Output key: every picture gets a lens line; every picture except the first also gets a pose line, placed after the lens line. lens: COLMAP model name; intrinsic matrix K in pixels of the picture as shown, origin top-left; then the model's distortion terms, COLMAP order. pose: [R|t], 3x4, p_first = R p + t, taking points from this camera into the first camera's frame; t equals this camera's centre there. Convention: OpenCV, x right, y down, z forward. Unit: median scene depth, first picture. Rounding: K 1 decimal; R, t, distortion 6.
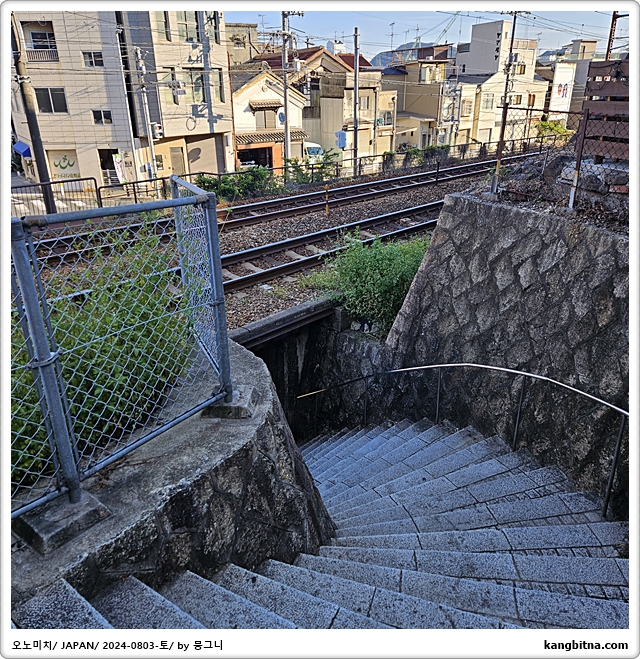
lens RADIAL K [[536.4, 0, 319.8], [0, 536.4, 330.0], [0, 0, 1]] dist [0.019129, -0.008919]
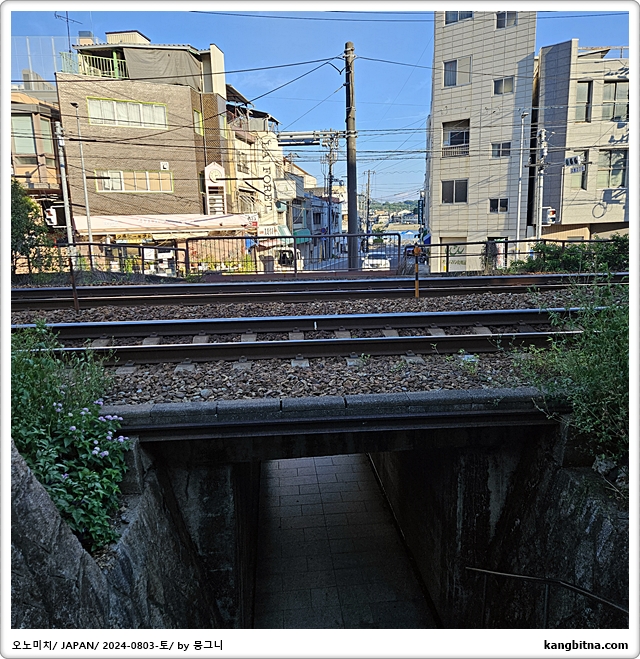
lens RADIAL K [[536.4, 0, 320.4], [0, 536.4, 327.4], [0, 0, 1]] dist [0.019129, -0.008919]
pose [[0.709794, 0.123295, -0.693535, 0.066673], [-0.264528, 0.959157, -0.100213, -0.003316], [0.652853, 0.254590, 0.713419, 0.158406]]
